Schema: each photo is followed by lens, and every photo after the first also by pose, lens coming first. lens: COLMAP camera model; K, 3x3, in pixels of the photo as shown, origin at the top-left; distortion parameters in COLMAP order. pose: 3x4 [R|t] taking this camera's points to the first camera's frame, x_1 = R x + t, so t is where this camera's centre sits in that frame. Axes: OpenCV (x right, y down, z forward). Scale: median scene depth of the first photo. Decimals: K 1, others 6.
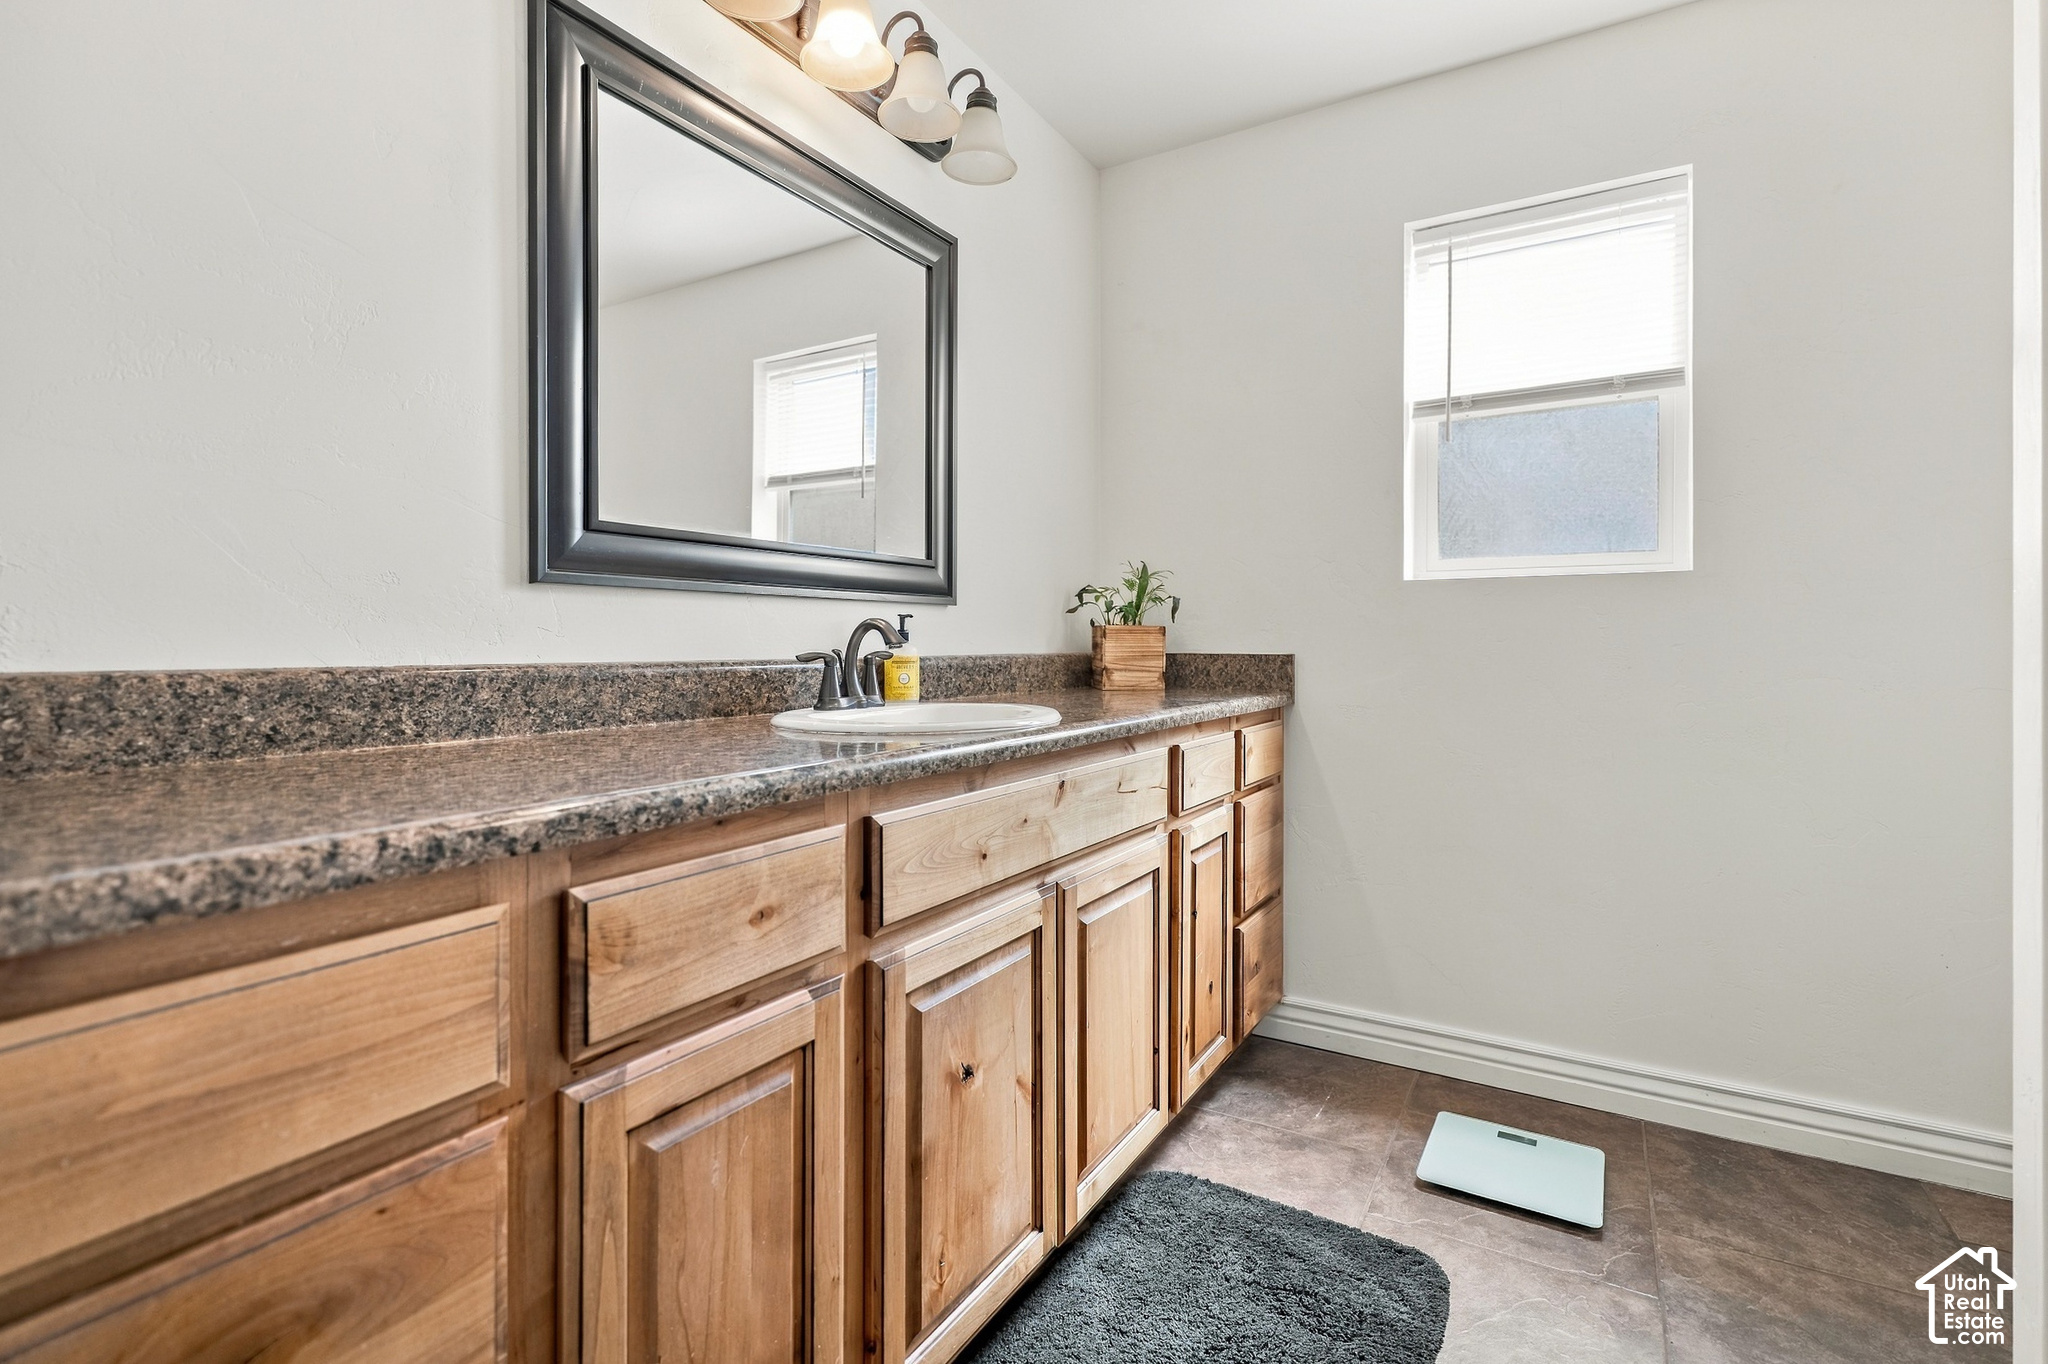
lens RADIAL K [[958.4, 0, 1020.2], [0, 958.4, 665.0], [0, 0, 1]] dist [-0.001640, 0.003036]
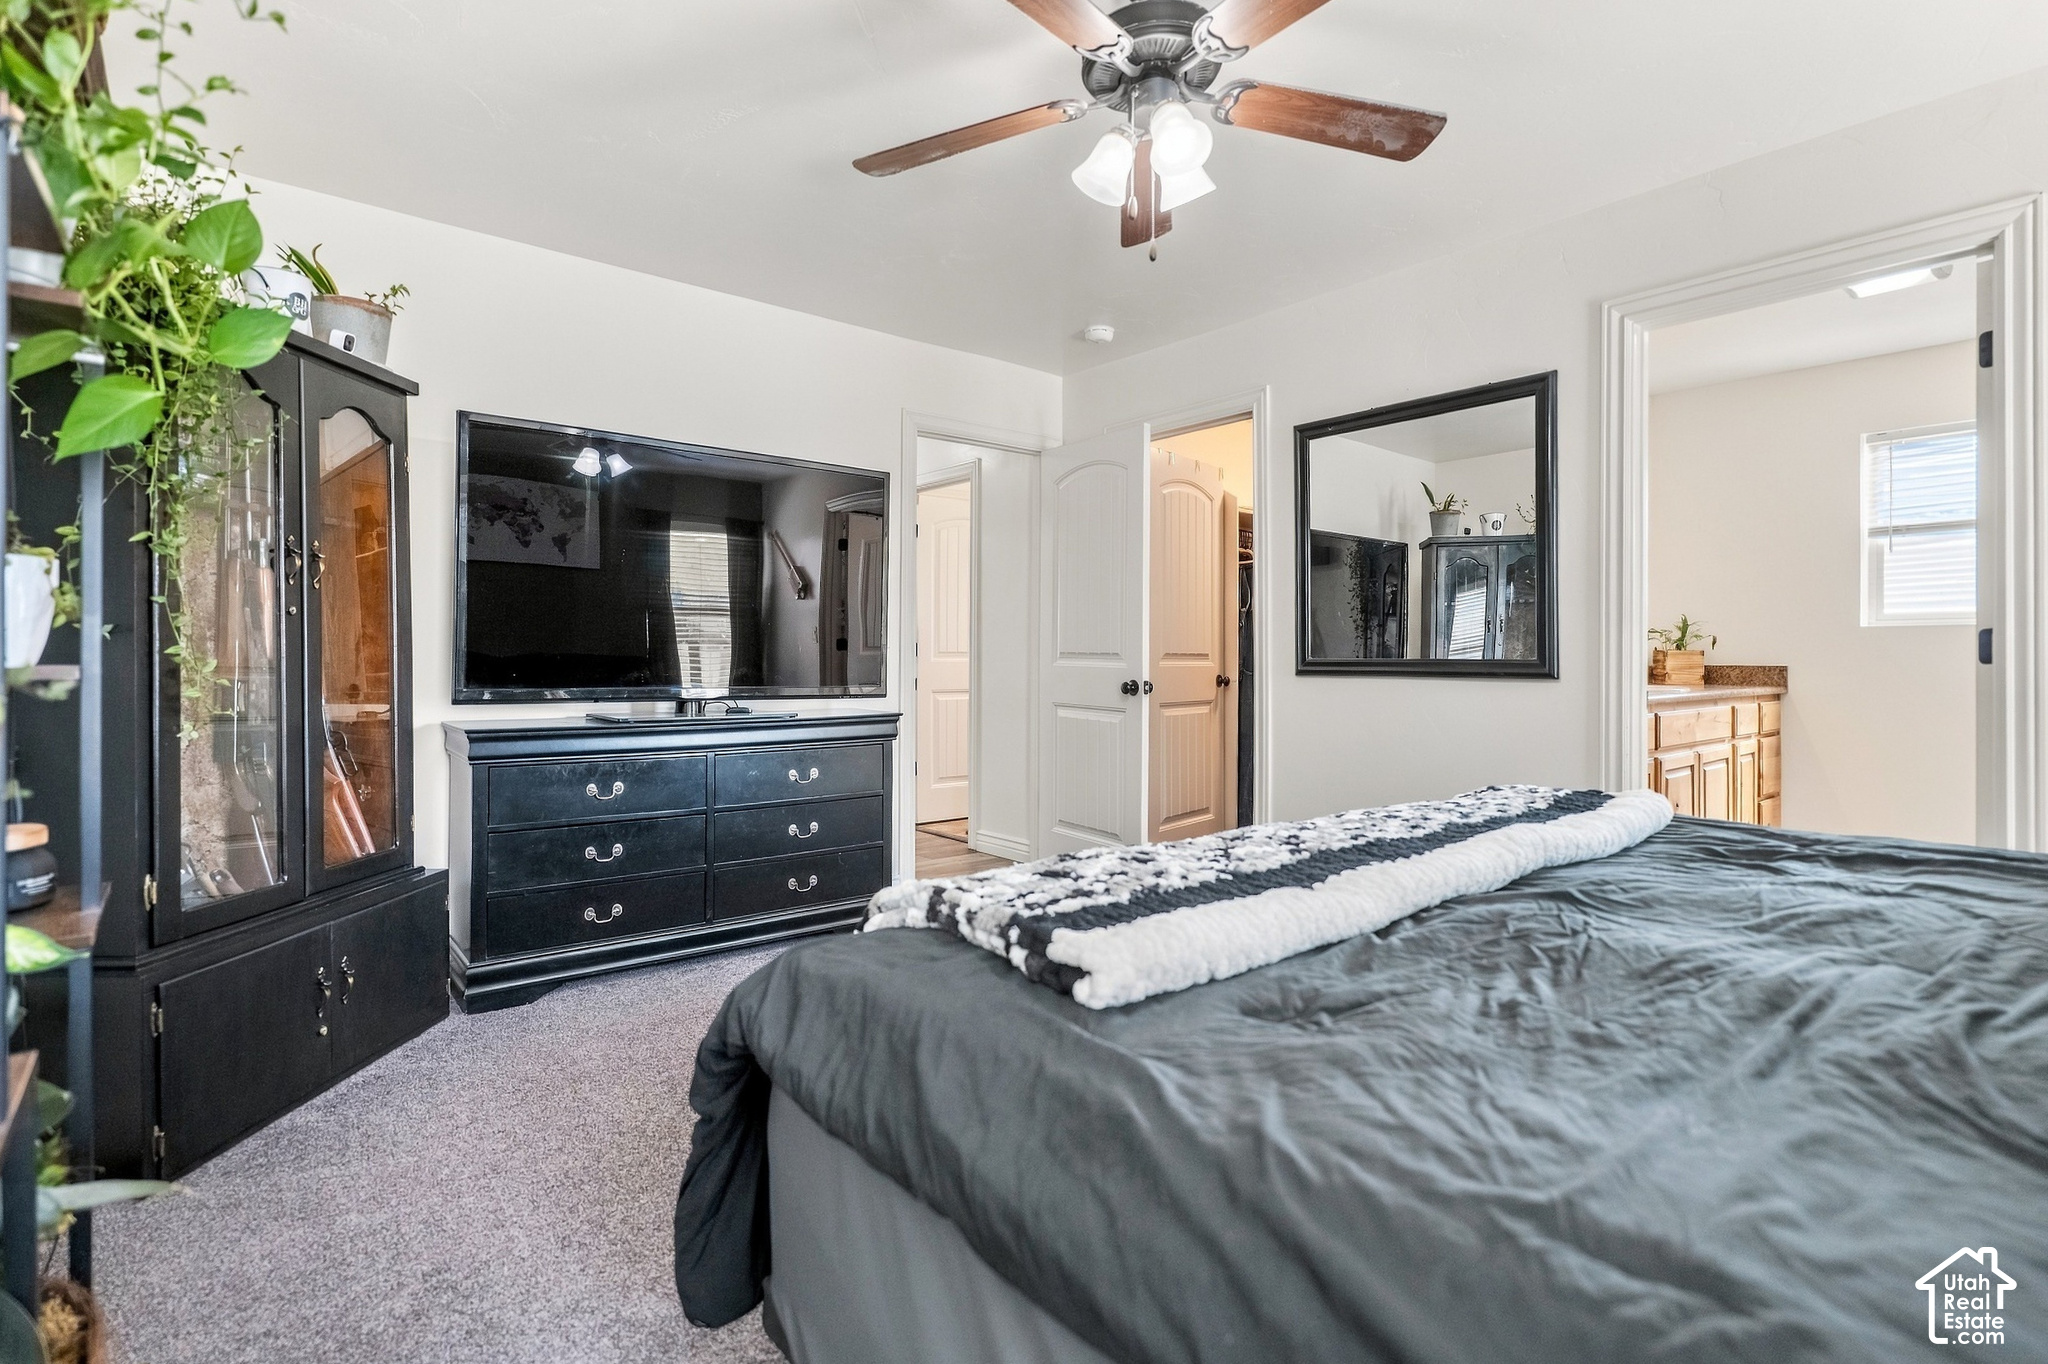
lens RADIAL K [[958.4, 0, 1023.1], [0, 958.4, 667.9], [0, 0, 1]] dist [-0.001640, 0.003036]
pose [[0.943998, 0.002785, -0.329939, -0.911462], [-0.007394, 0.999892, -0.012716, 0.050382], [0.329868, 0.014443, 0.943917, -2.266414]]
